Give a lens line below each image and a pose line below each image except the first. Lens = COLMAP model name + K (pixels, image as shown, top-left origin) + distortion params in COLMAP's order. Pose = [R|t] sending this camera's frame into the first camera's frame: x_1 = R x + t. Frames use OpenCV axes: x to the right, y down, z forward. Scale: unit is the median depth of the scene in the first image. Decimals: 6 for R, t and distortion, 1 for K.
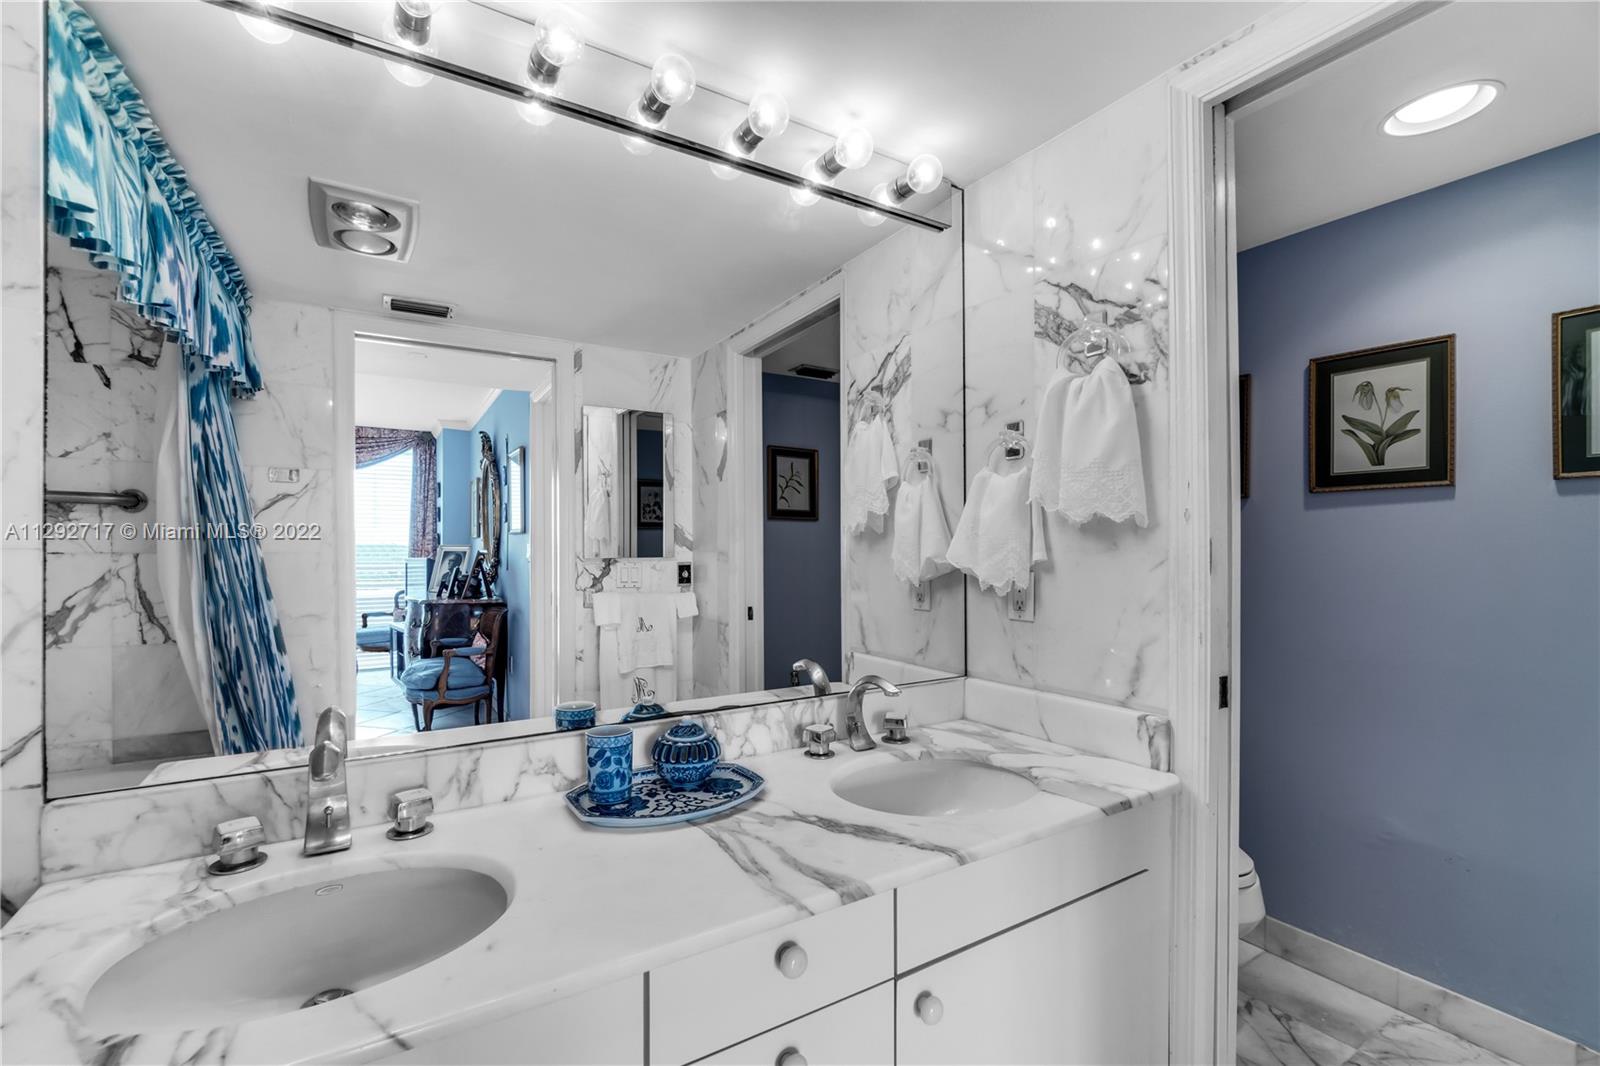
lens RADIAL K [[689.0, 0, 796.9], [0, 689.0, 545.3], [0, 0, 1]] dist [-0.007472, 0.001435]
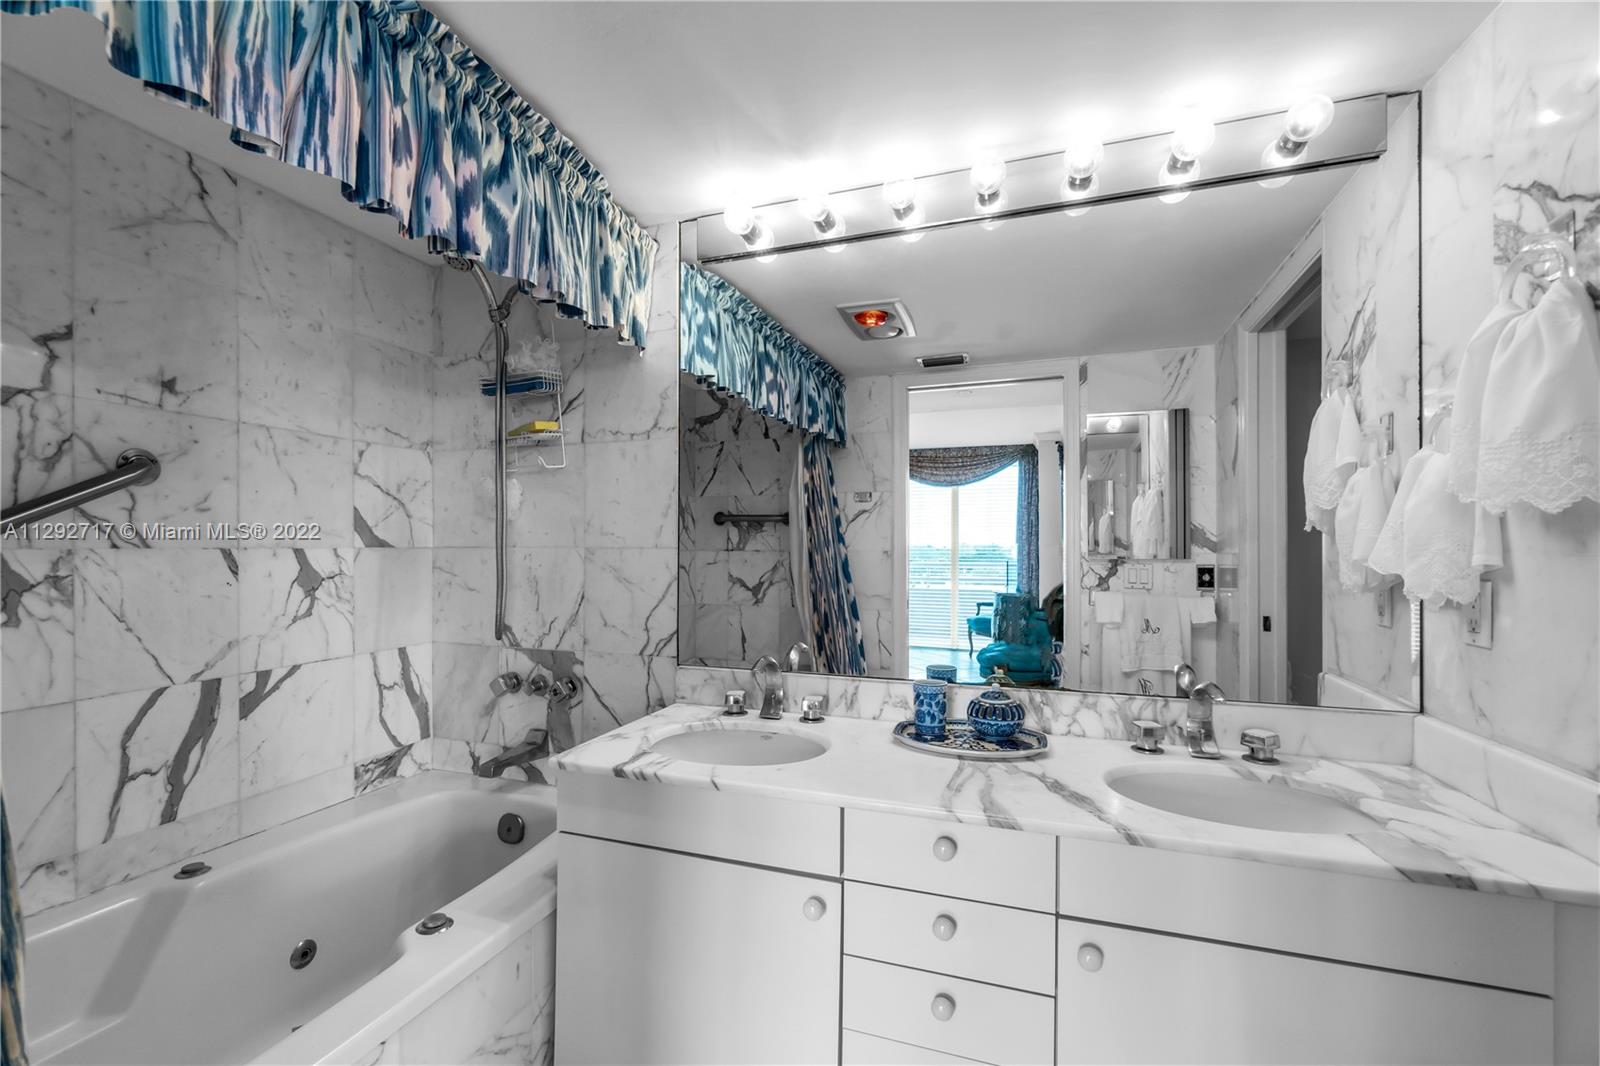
lens RADIAL K [[689.0, 0, 788.8], [0, 689.0, 542.2], [0, 0, 1]] dist [-0.007472, 0.001435]
pose [[0.629919, -0.004551, -0.776648, 0.436931], [-0.000256, 0.999982, -0.006068, 0.001014], [0.776661, 0.004021, 0.629906, -0.052473]]
